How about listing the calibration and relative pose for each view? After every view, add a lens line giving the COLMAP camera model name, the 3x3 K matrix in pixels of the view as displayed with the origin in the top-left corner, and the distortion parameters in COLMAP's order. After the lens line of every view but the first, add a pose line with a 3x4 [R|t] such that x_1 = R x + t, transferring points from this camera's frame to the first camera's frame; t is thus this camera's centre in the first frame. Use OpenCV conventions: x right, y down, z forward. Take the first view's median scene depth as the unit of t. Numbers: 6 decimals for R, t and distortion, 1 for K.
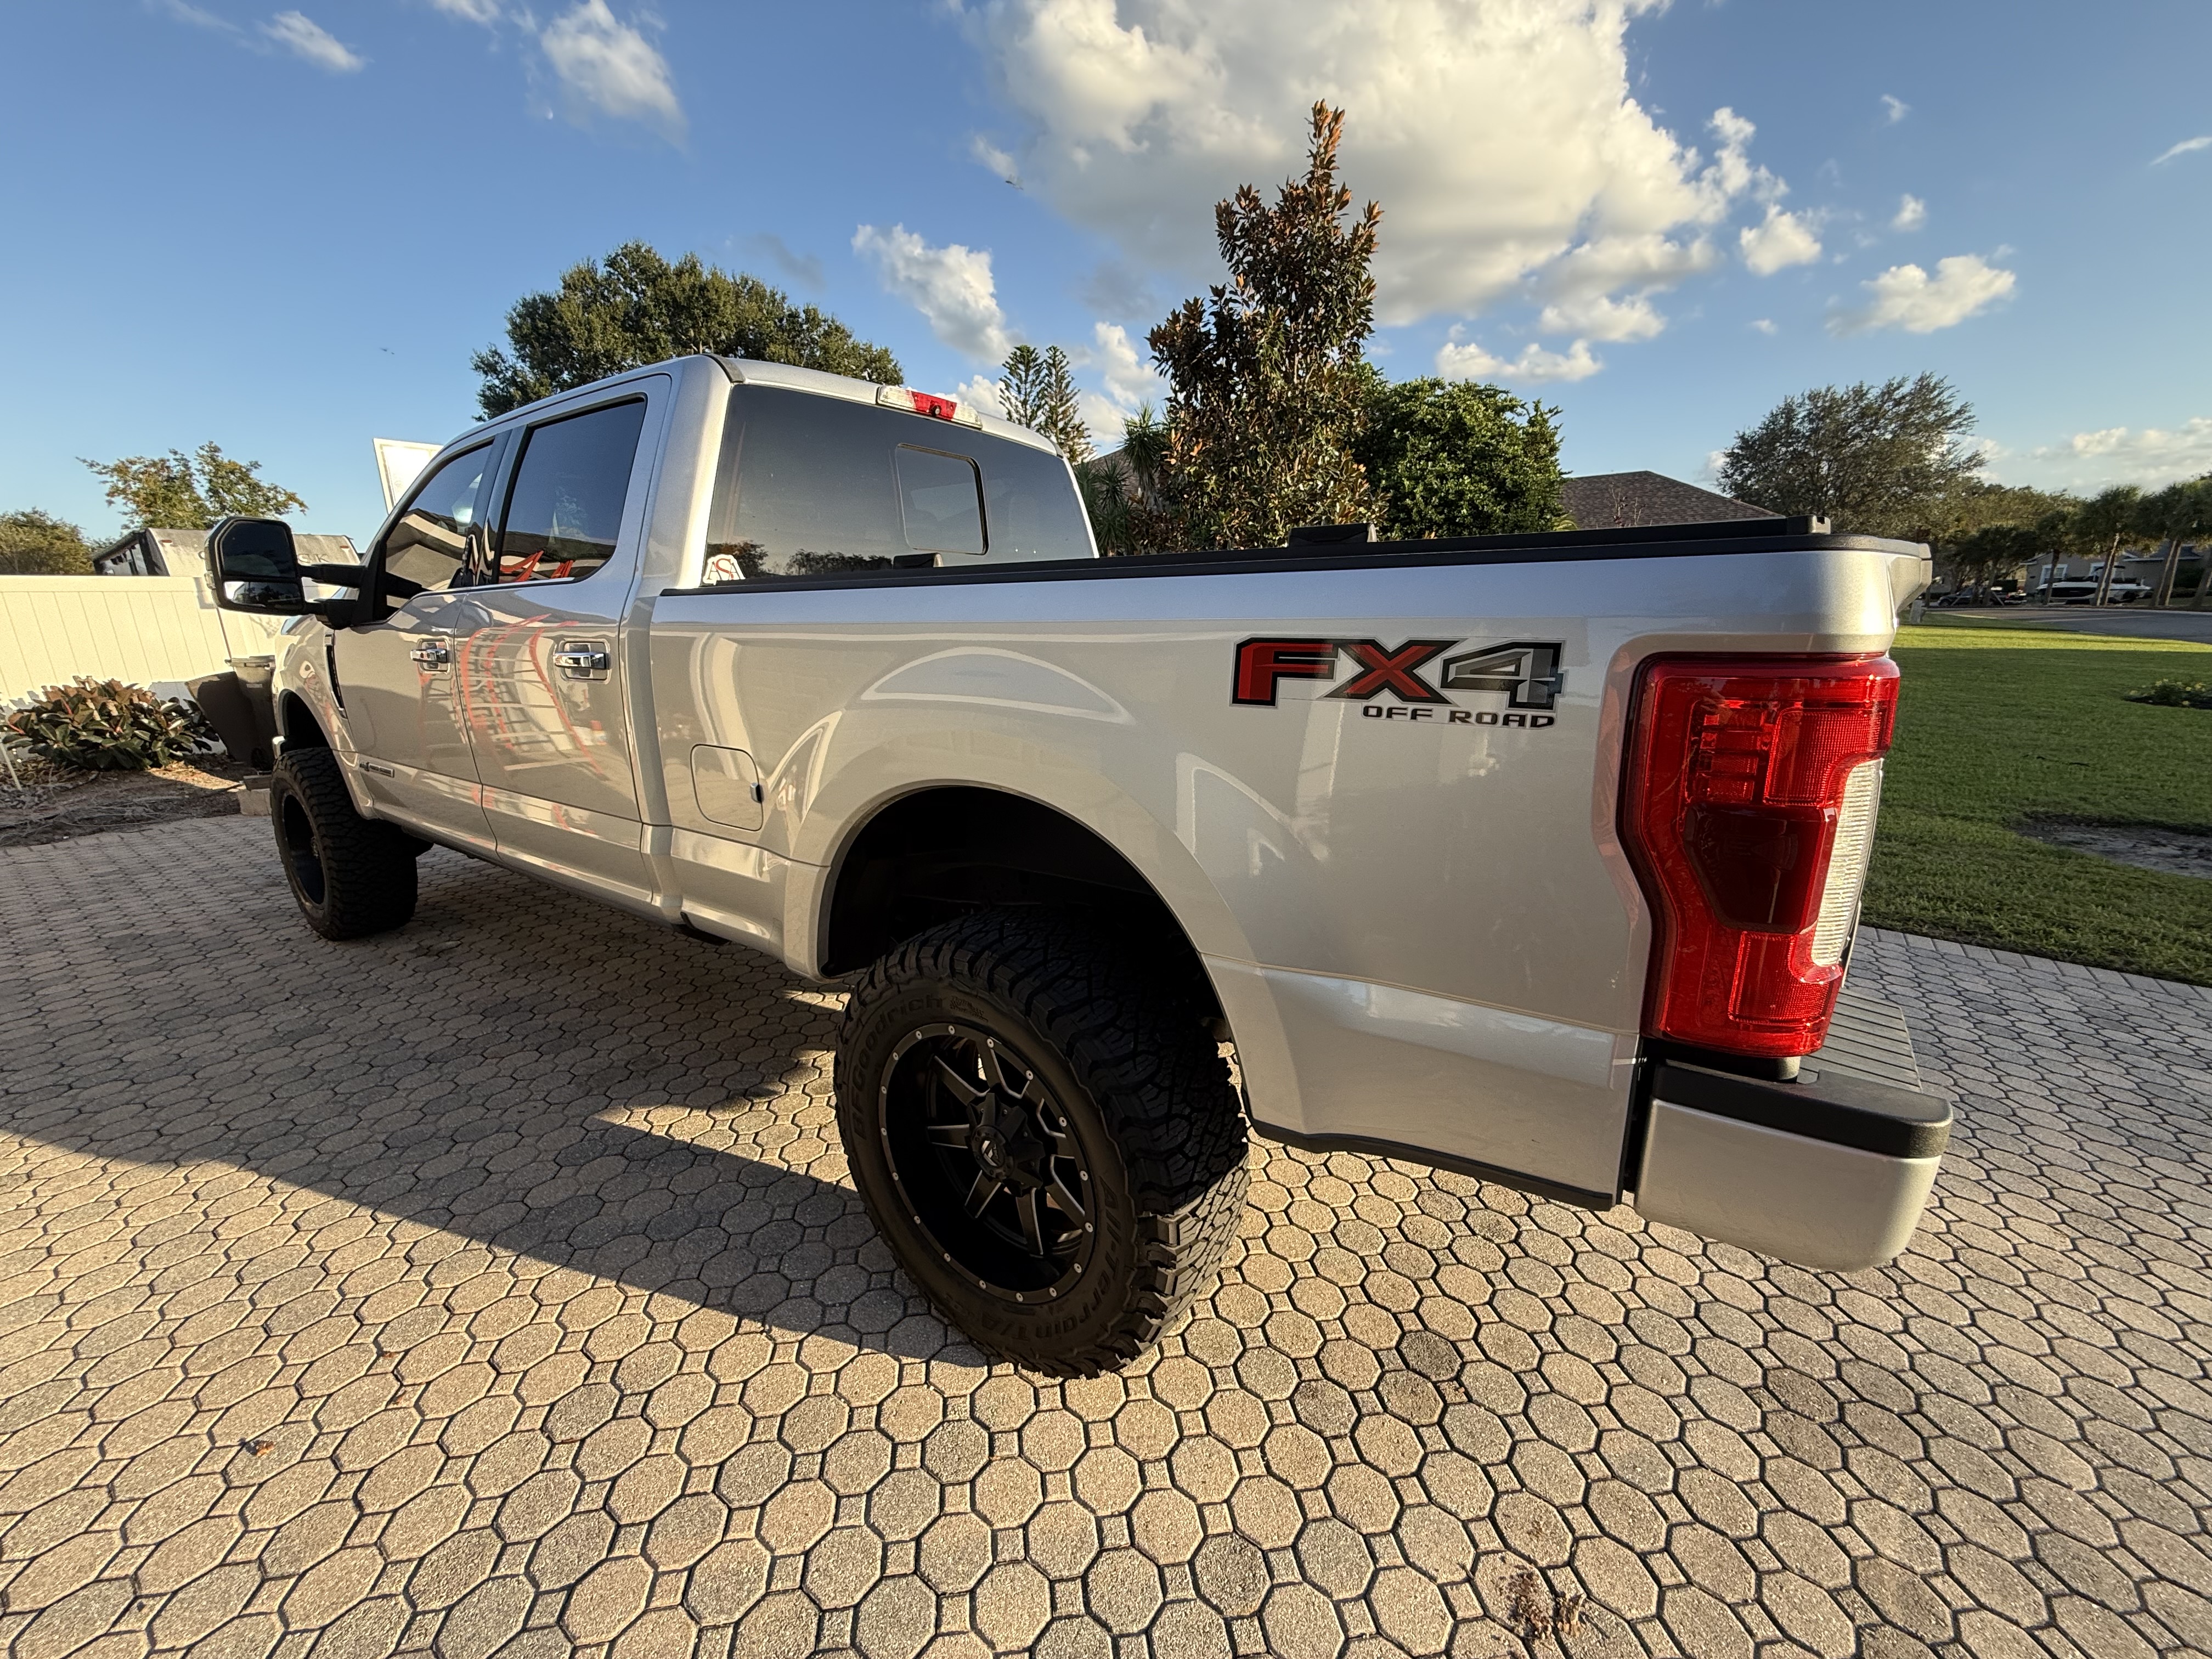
lens RADIAL K [[889.6, 0, 1106.0], [0, 889.6, 829.5], [0, 0, 1]] dist [0.002305, 0.000362]
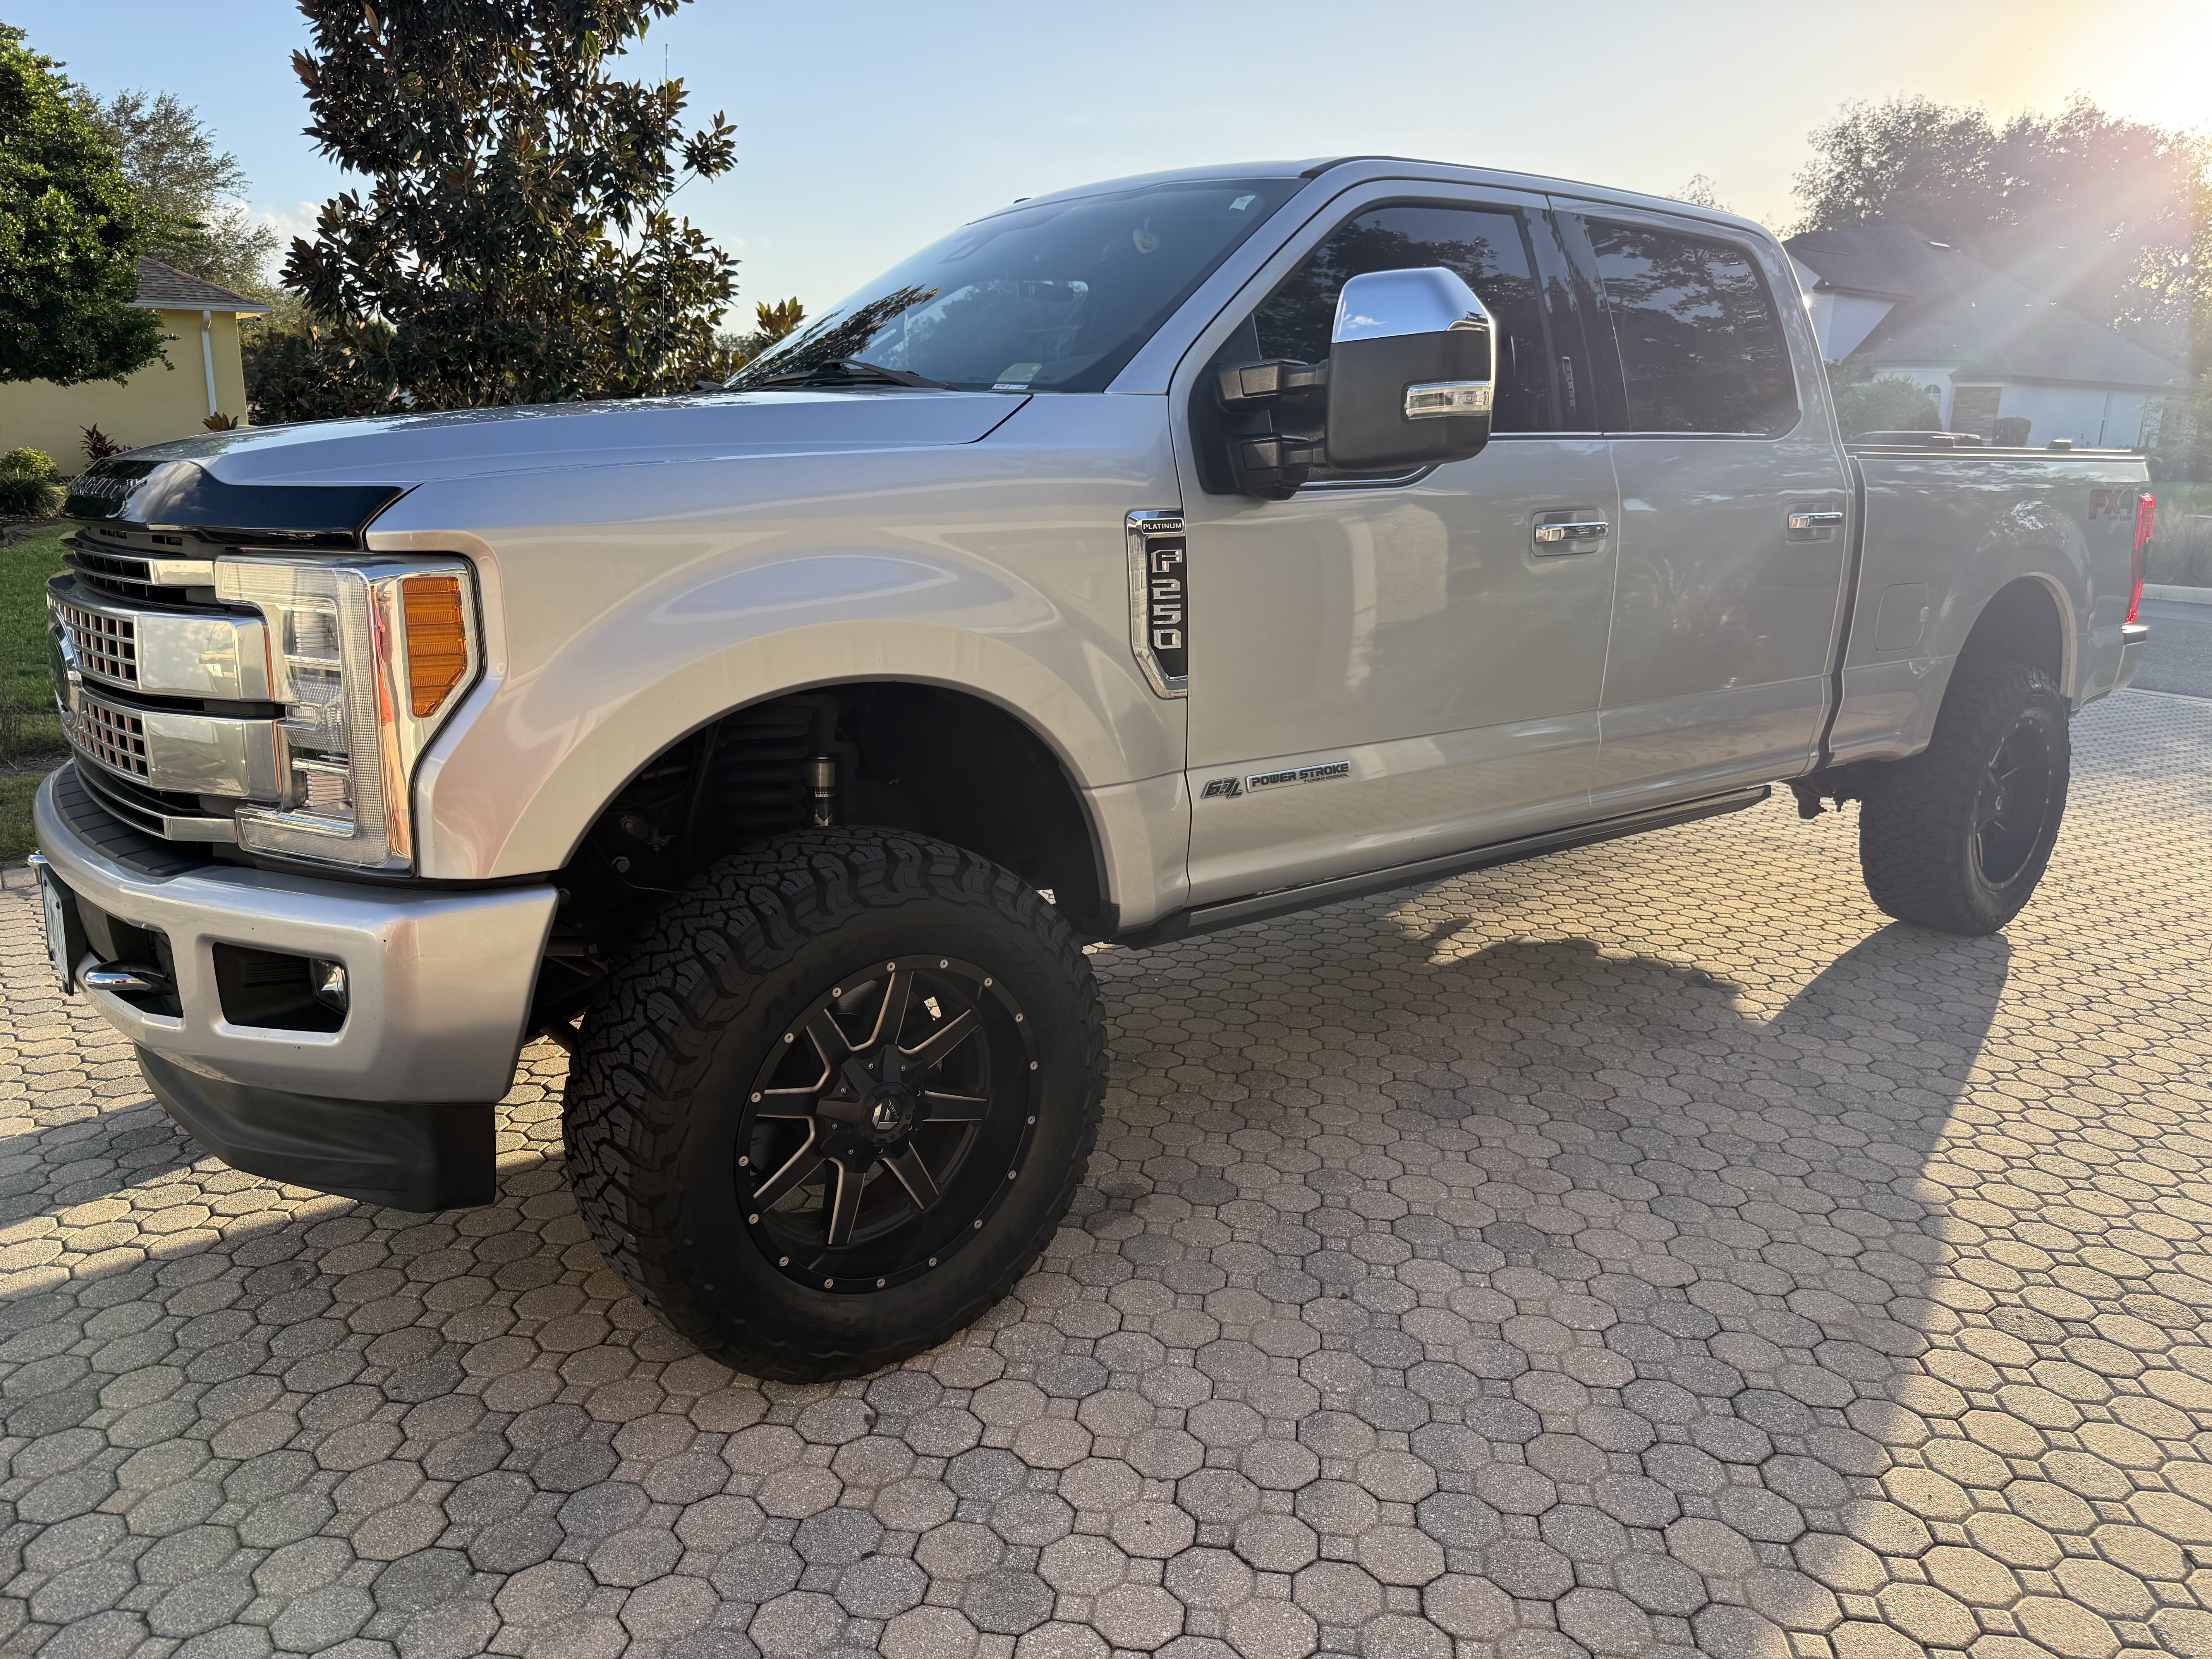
lens RADIAL K [[1562.5, 0, 1098.3], [0, 1562.5, 836.6], [0, 0, 1]] dist [0.088797, -0.126378]
pose [[0.276507, -0.217186, 0.936149, -0.230252], [0.212954, 0.963758, 0.160692, -0.027784], [-0.937120, 0.154924, 0.312736, 0.113512]]
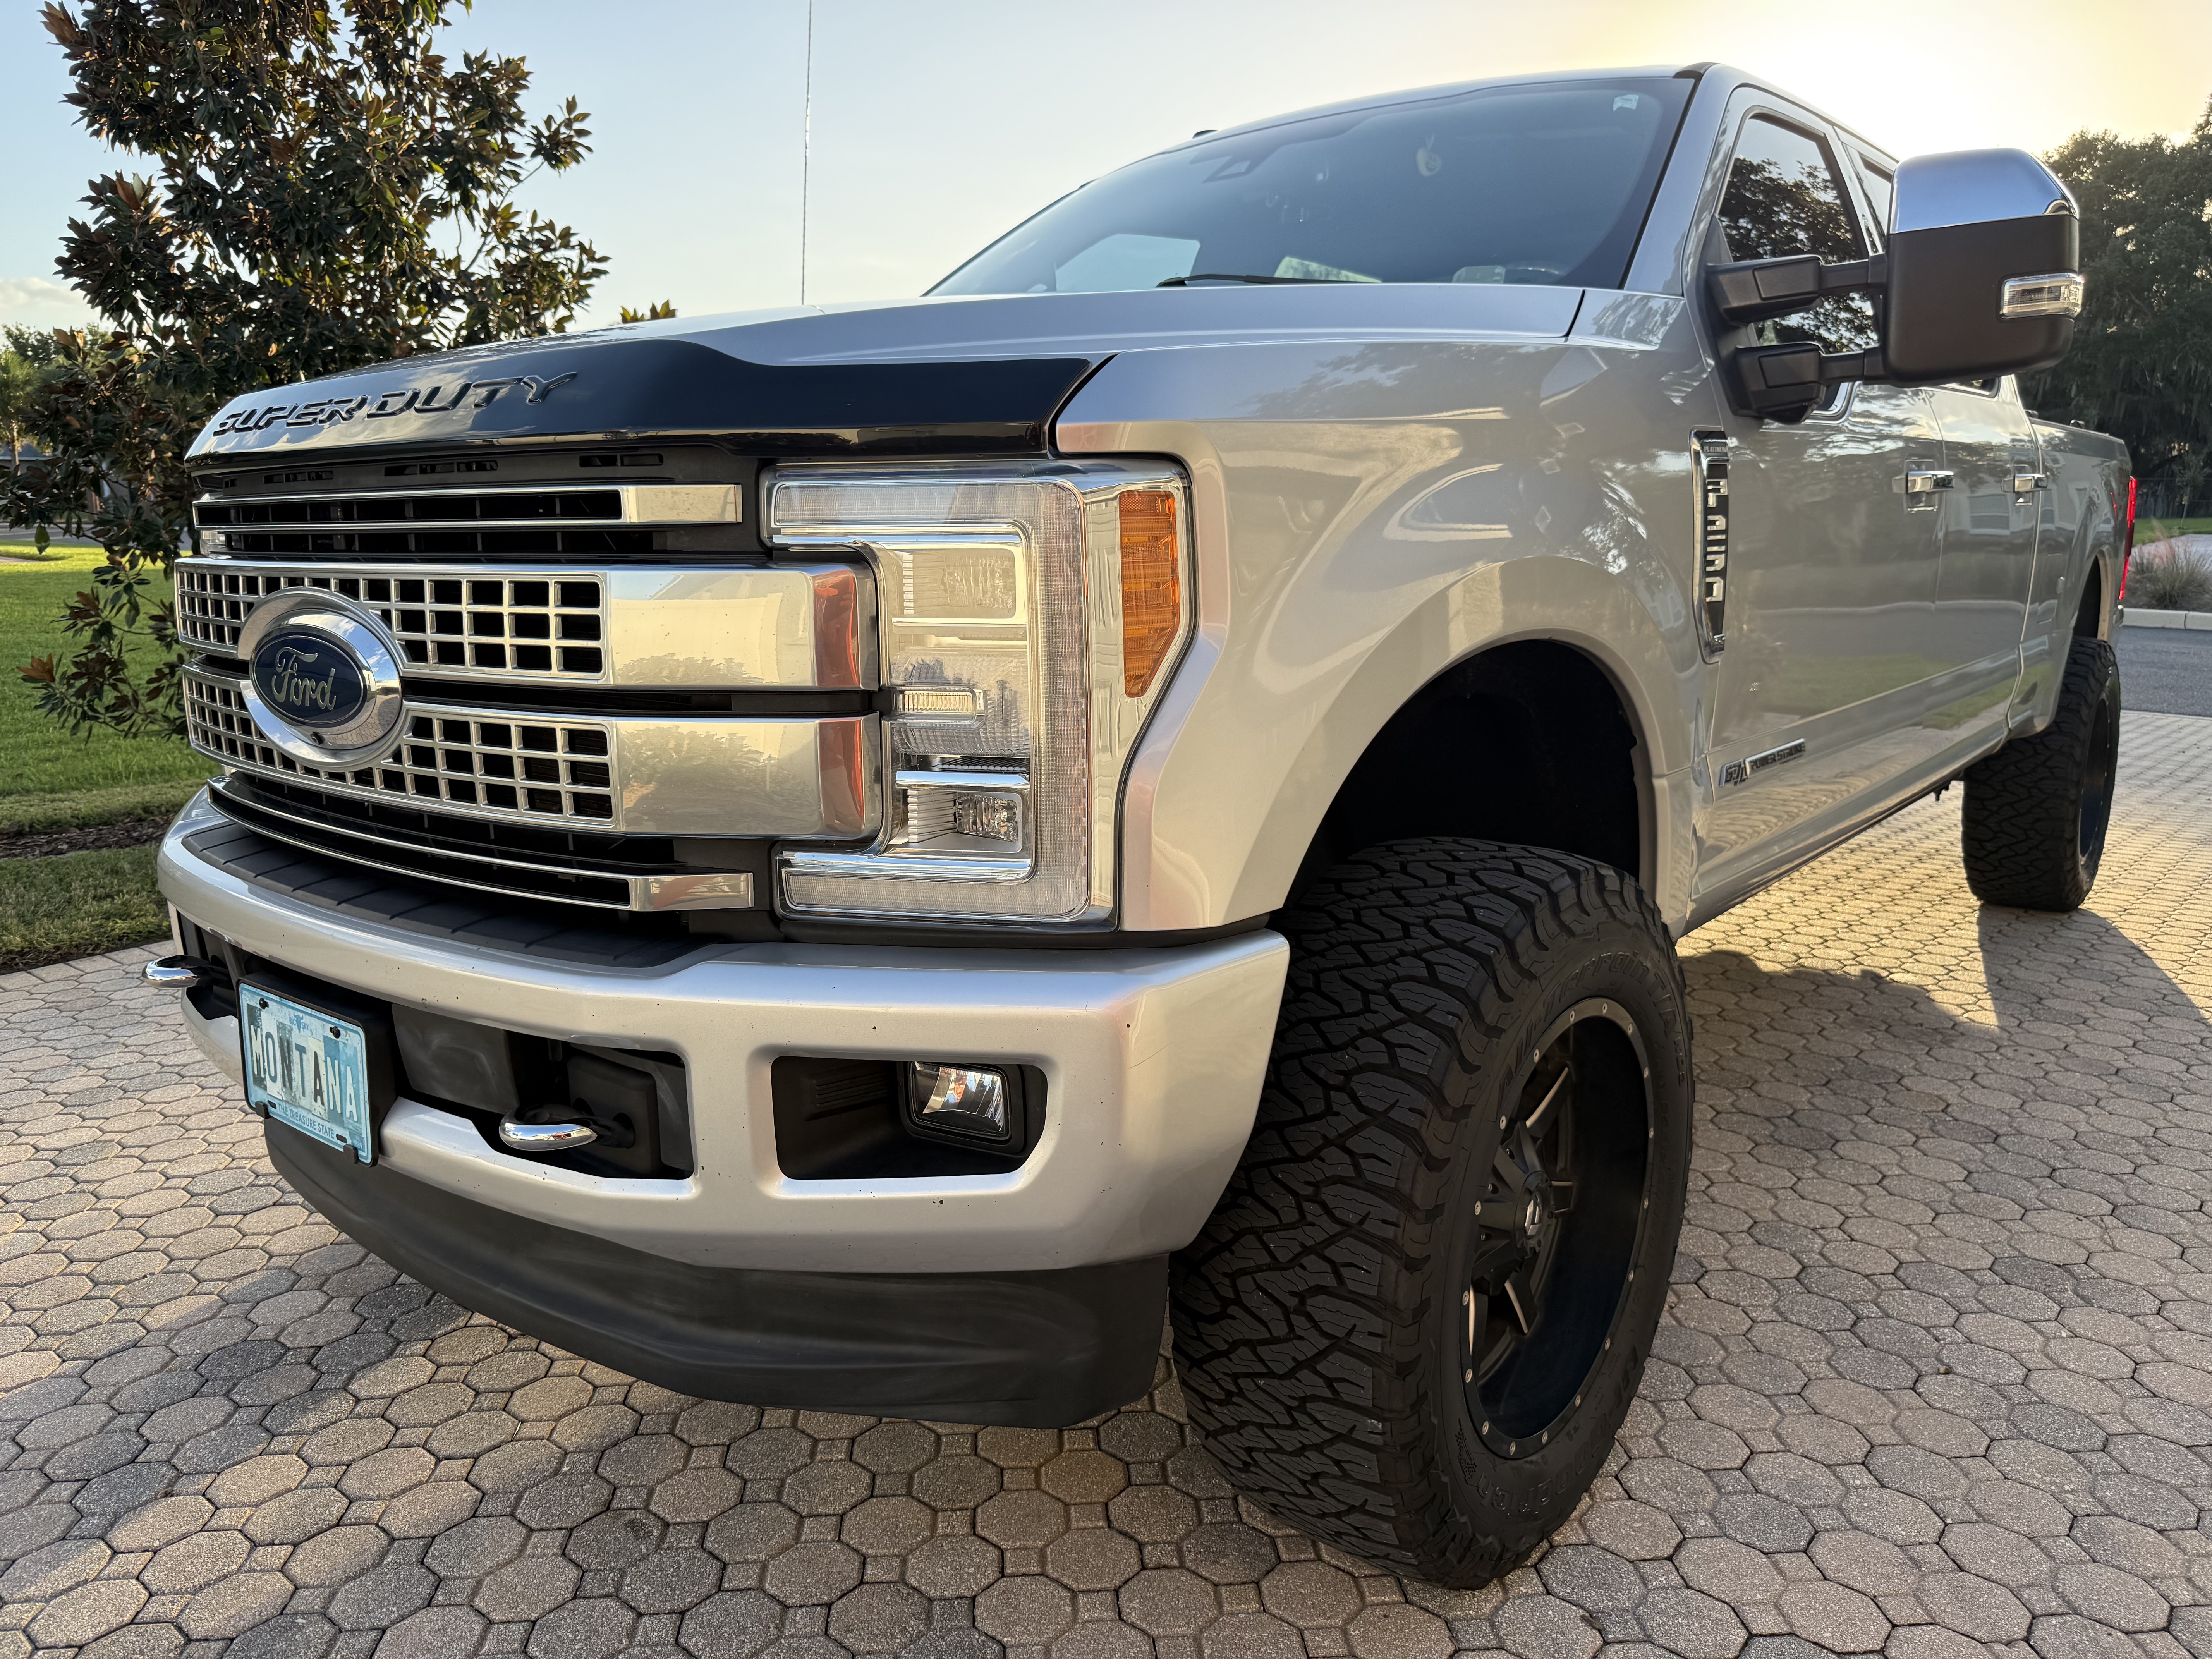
lens RADIAL K [[1596.9, 0, 1085.8], [0, 1596.9, 827.2], [0, 0, 1]] dist [0.000148, -0.003163]
pose [[0.068820, -0.187706, 0.979811, -0.217473], [0.244054, 0.955466, 0.165900, -0.033464], [-0.967317, 0.227709, 0.111566, 0.169307]]
